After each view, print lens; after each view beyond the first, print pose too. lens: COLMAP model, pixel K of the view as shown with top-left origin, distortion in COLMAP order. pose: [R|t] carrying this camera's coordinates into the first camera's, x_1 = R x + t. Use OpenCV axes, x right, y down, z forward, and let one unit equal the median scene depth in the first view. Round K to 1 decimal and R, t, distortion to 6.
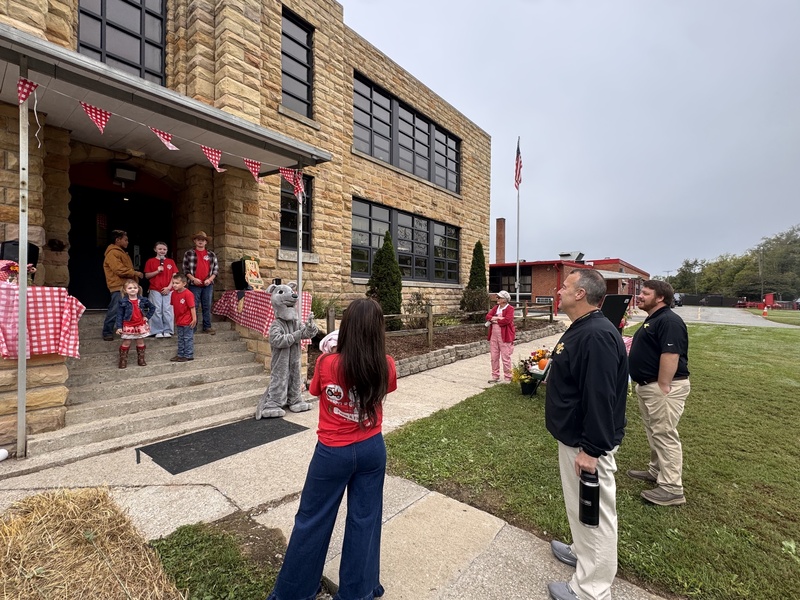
lens RADIAL K [[373.0, 0, 400.0], [0, 373.0, 300.0], [0, 0, 1]] dist [-0.002111, -0.001000]
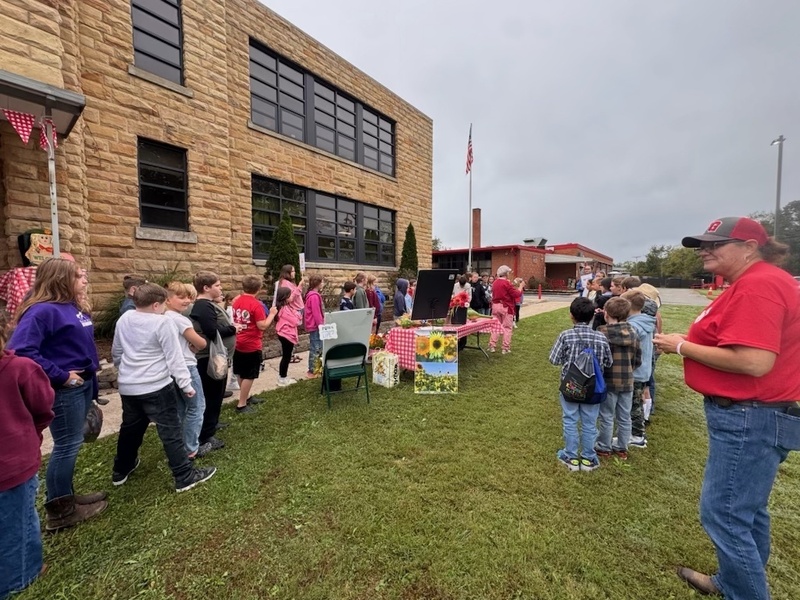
lens RADIAL K [[321.8, 0, 400.0], [0, 321.8, 300.0], [0, 0, 1]] dist [-0.001726, -0.000866]
pose [[0.999765, -0.006397, -0.020726, 0.250201], [0.007373, 0.998849, 0.047386, 0.008809], [0.020399, -0.047528, 0.998662, 0.154581]]
